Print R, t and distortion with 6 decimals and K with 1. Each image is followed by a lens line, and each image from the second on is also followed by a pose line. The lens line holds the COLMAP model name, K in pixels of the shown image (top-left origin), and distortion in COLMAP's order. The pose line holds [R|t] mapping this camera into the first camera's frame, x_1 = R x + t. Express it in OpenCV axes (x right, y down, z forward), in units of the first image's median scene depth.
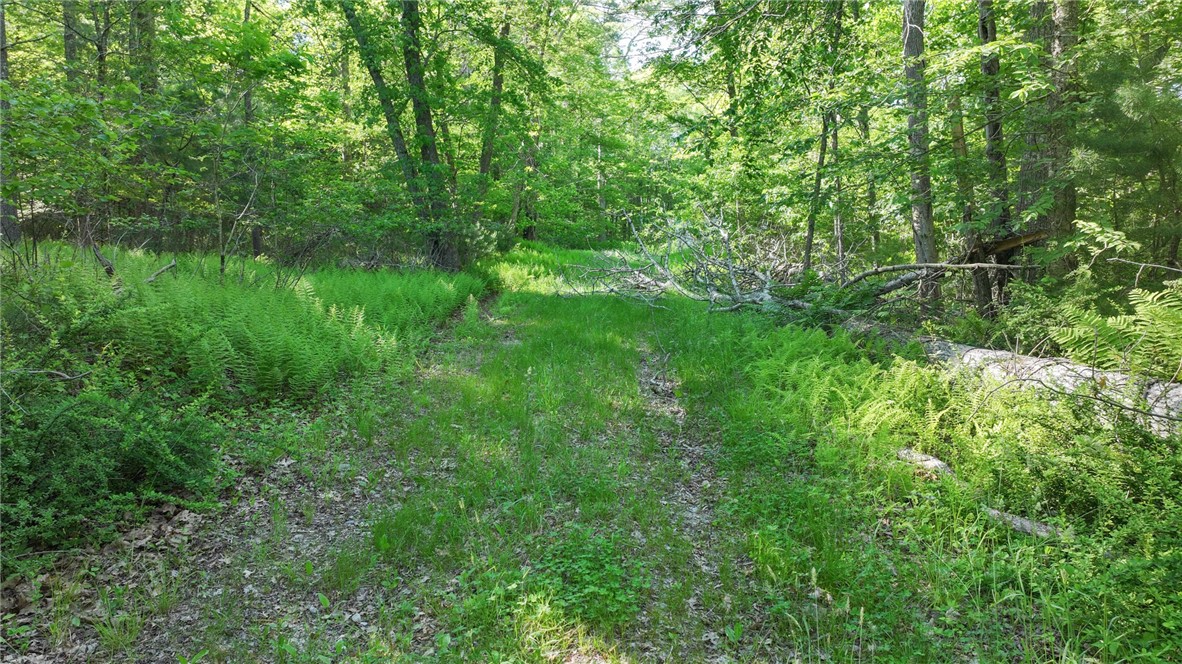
lens RADIAL K [[848.8, 0, 589.4], [0, 848.8, 331.0], [0, 0, 1]] dist [-0.003356, -0.000060]
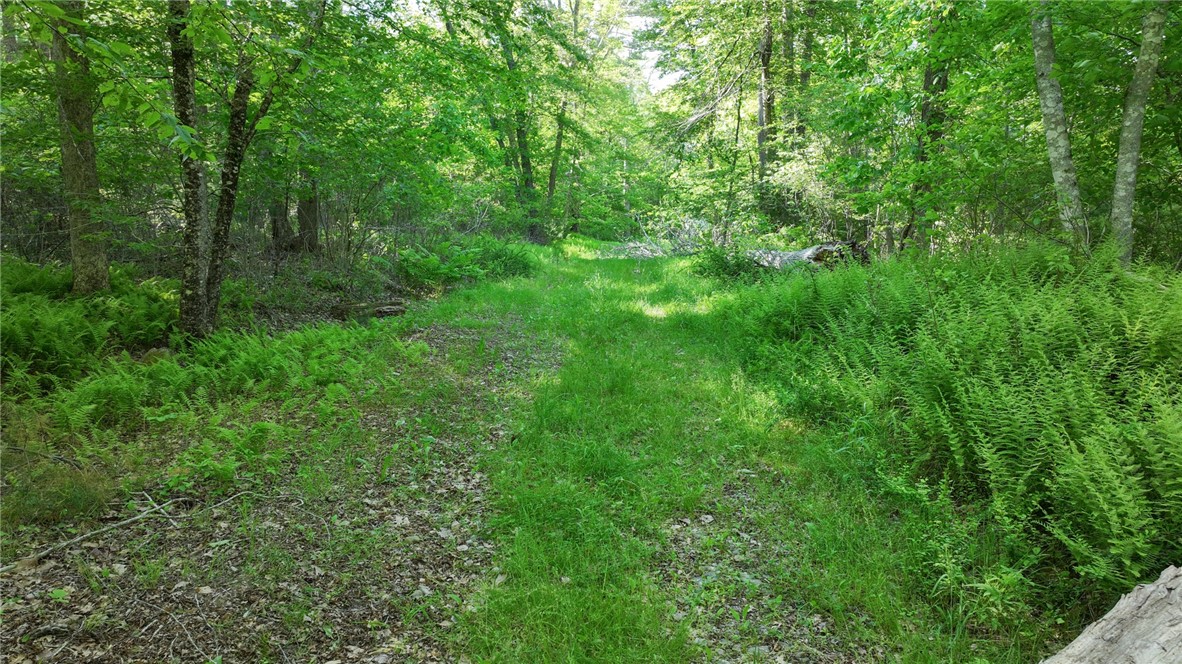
lens RADIAL K [[848.8, 0, 592.7], [0, 848.8, 332.0], [0, 0, 1]] dist [-0.003356, -0.000060]
pose [[0.999582, 0.003231, -0.028714, 0.001857], [-0.003194, 0.999994, 0.001325, 0.040189], [0.028718, -0.001233, 0.999587, -0.300360]]
